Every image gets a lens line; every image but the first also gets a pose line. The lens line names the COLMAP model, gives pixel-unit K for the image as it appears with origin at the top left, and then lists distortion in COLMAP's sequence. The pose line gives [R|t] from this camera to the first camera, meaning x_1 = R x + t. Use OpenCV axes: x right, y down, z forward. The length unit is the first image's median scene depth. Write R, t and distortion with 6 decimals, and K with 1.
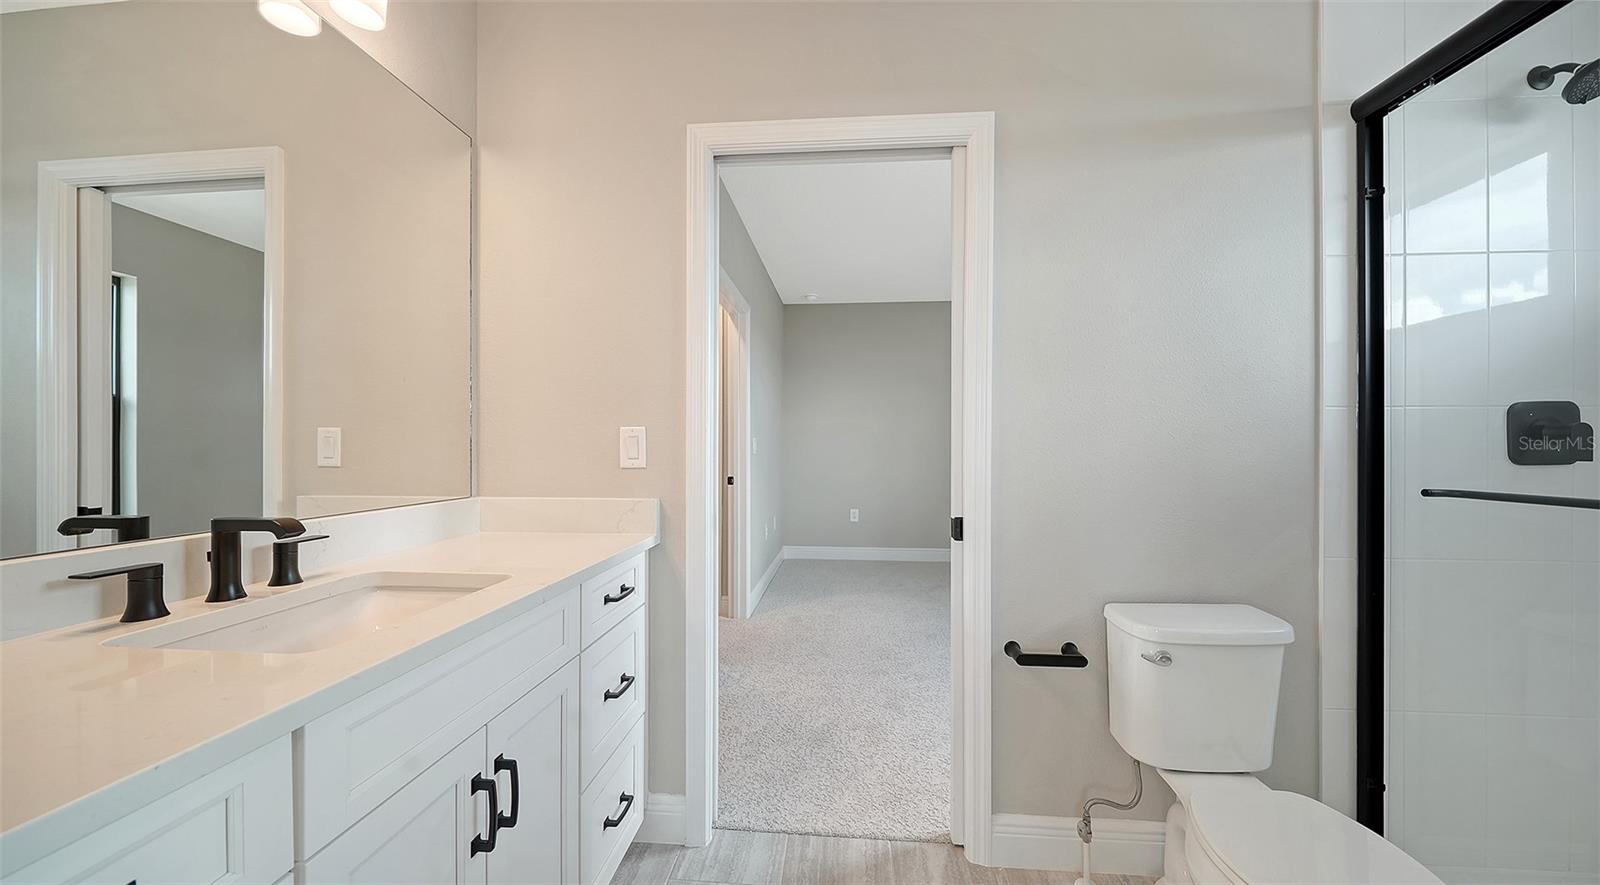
lens RADIAL K [[553.6, 0, 803.2], [0, 553.6, 444.6], [0, 0, 1]] dist [-0.001015, -0.000912]
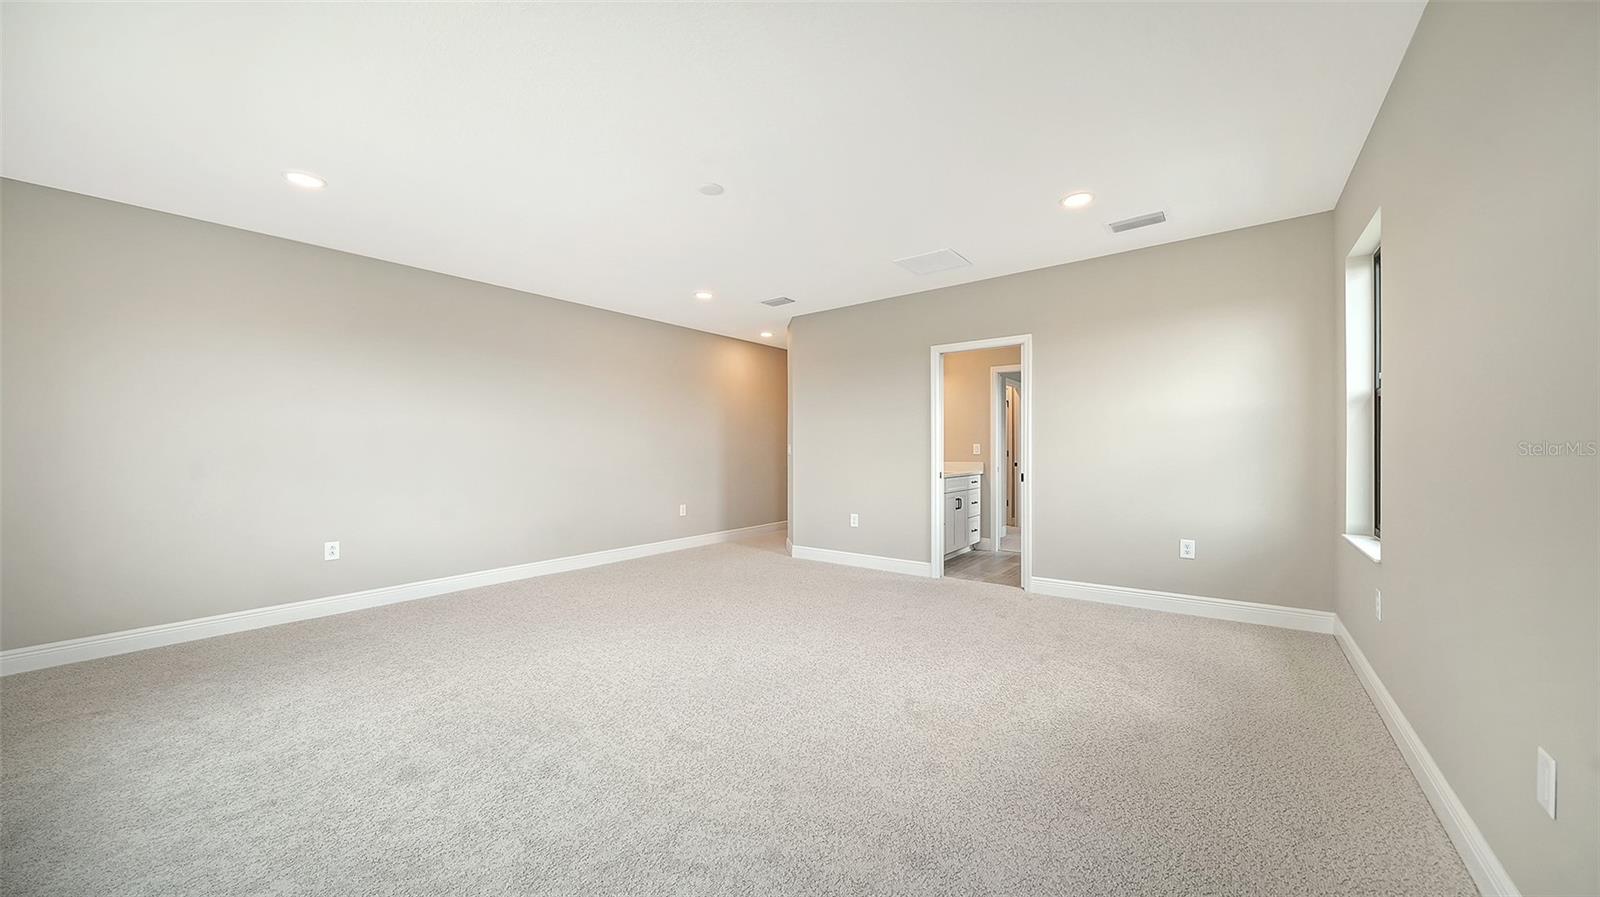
lens RADIAL K [[553.6, 0, 796.2], [0, 553.6, 443.2], [0, 0, 1]] dist [-0.001015, -0.000912]
pose [[0.832297, 0.000785, -0.554329, 0.815437], [-0.001203, 0.999999, -0.000390, -0.036137], [0.554328, 0.000991, 0.832298, -3.028957]]
